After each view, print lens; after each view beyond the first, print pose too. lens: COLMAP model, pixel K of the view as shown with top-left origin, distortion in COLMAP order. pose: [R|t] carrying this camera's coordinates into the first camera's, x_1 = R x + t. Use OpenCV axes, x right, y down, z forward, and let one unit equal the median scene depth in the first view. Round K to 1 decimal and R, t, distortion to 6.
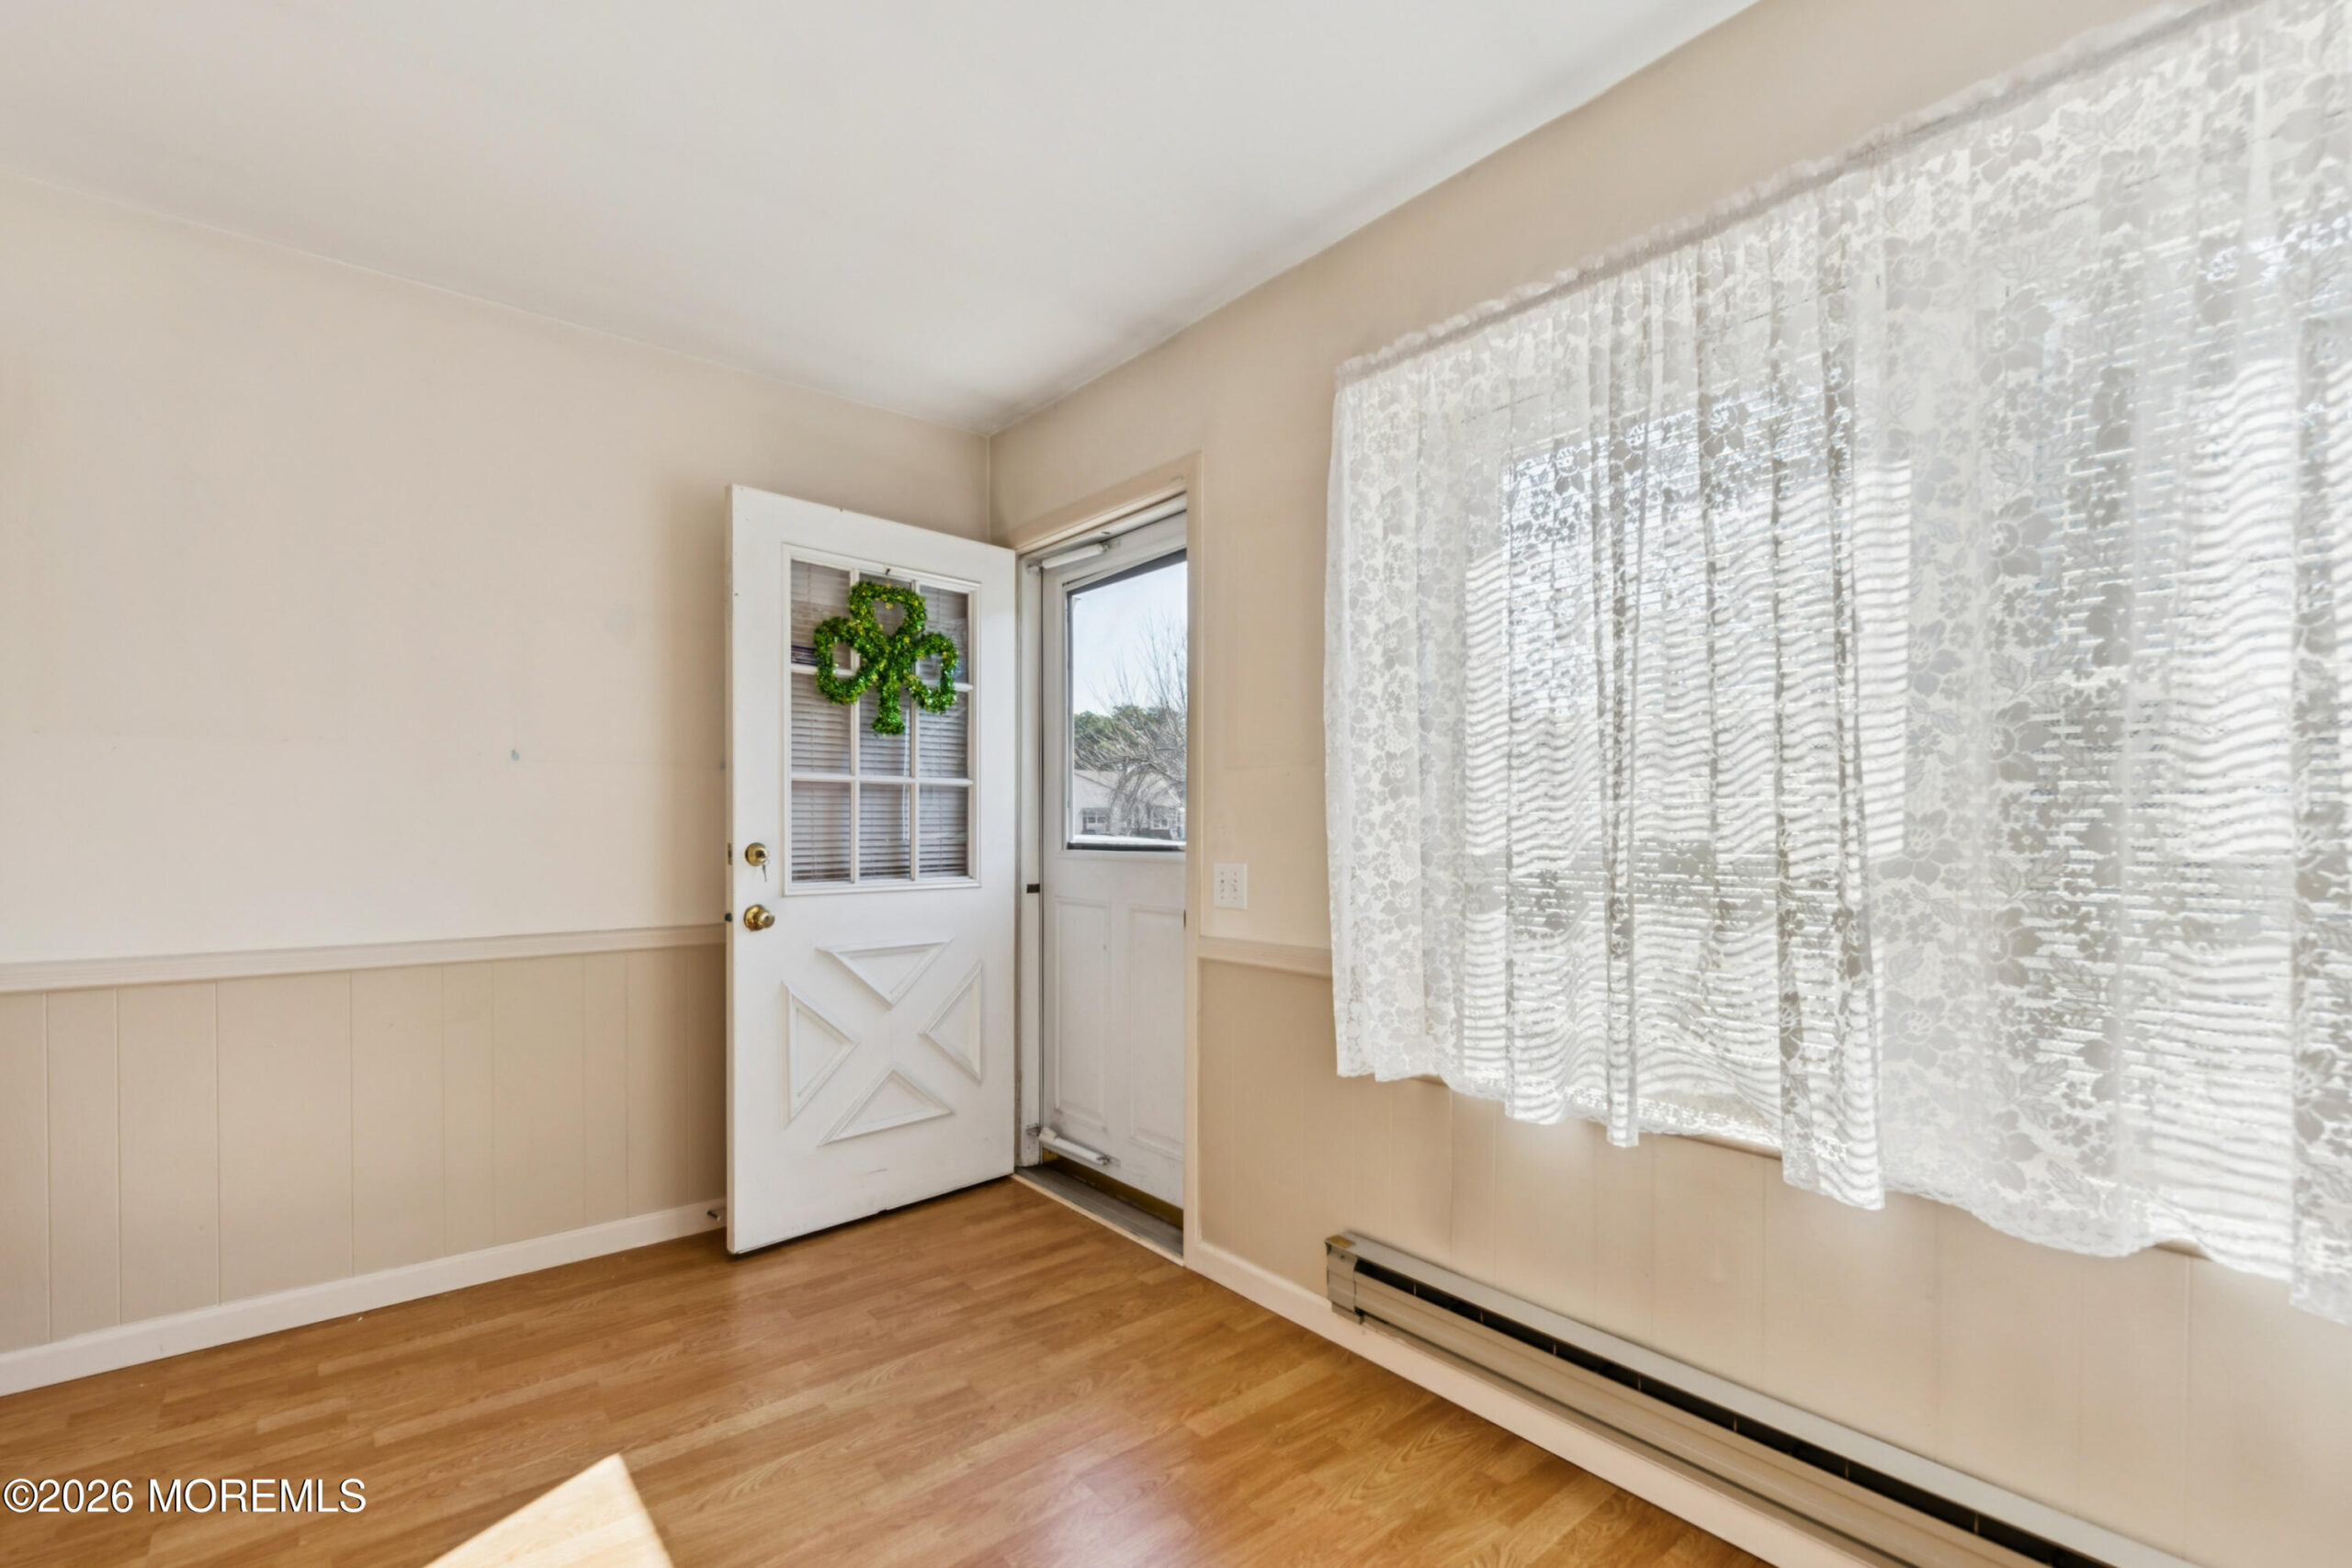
lens RADIAL K [[1054.8, 0, 1174.2], [0, 1054.8, 843.7], [0, 0, 1]] dist [0.003174, 0.000428]
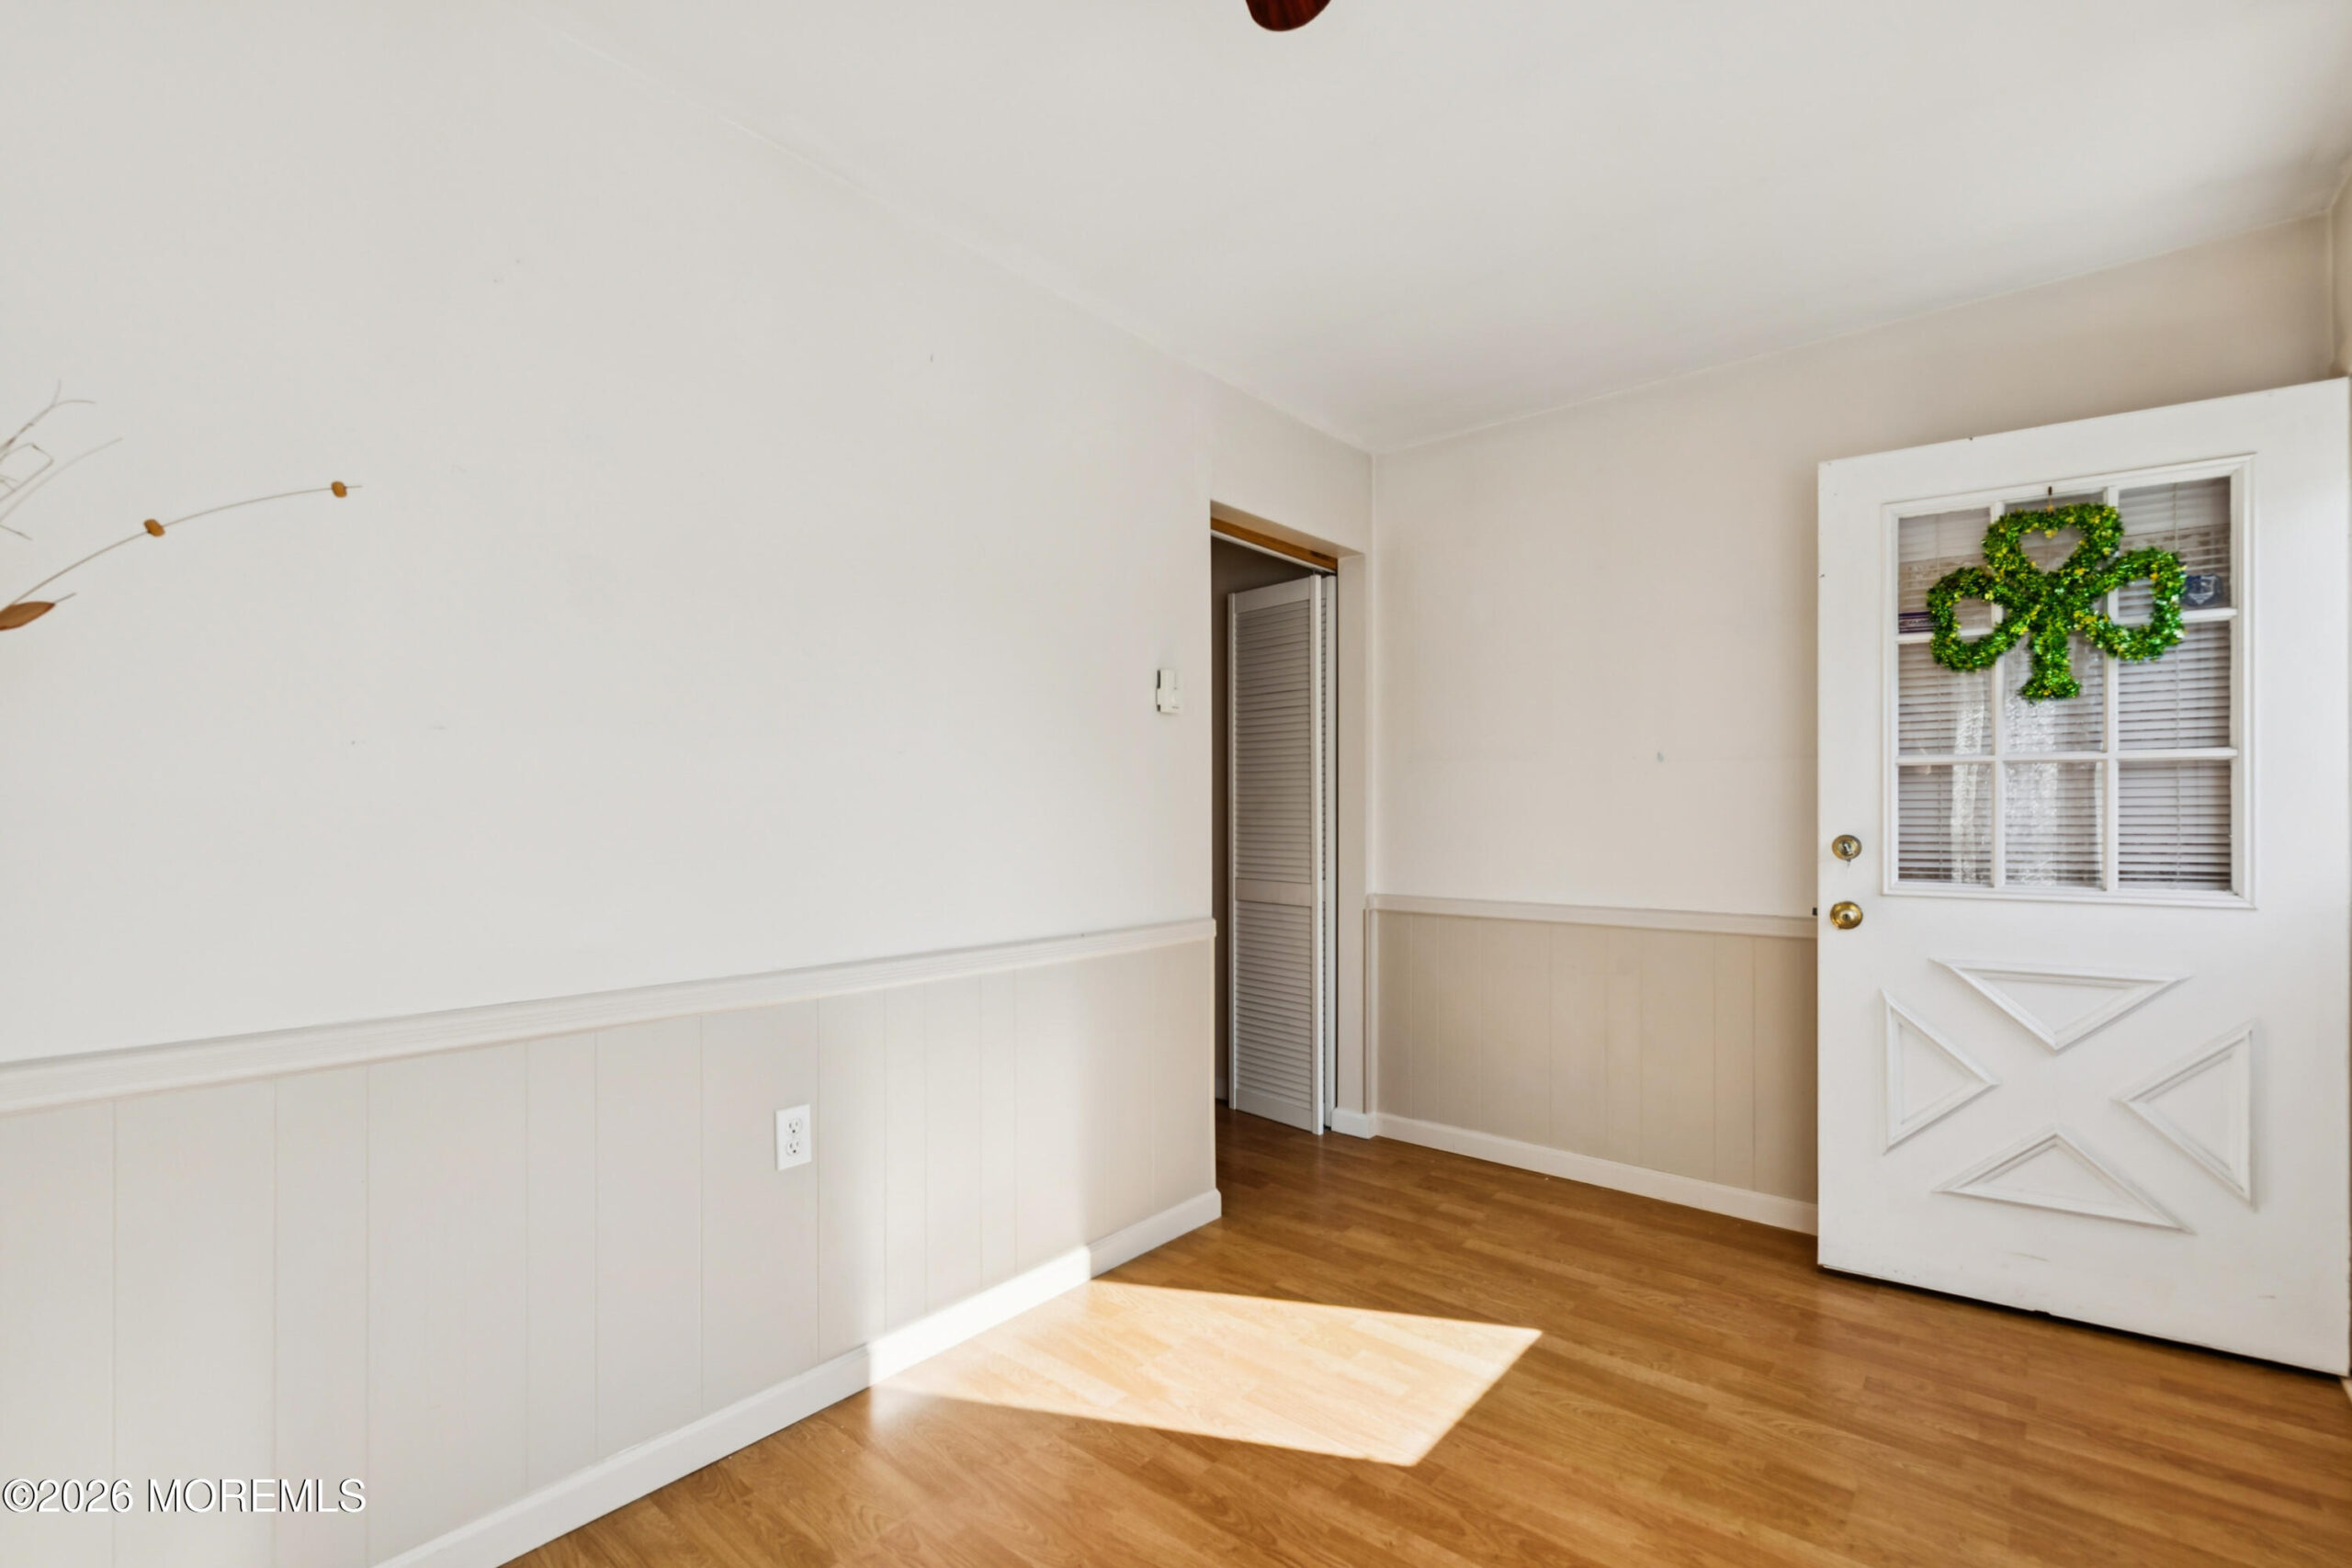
lens RADIAL K [[1033.2, 0, 1166.0], [0, 1033.2, 817.3], [0, 0, 1]] dist [0.000146, 0.000000]
pose [[0.162129, -0.000509, -0.986769, 0.407004], [-0.018105, 0.999830, -0.003491, -0.002322], [0.986604, 0.018432, 0.162092, 0.257022]]
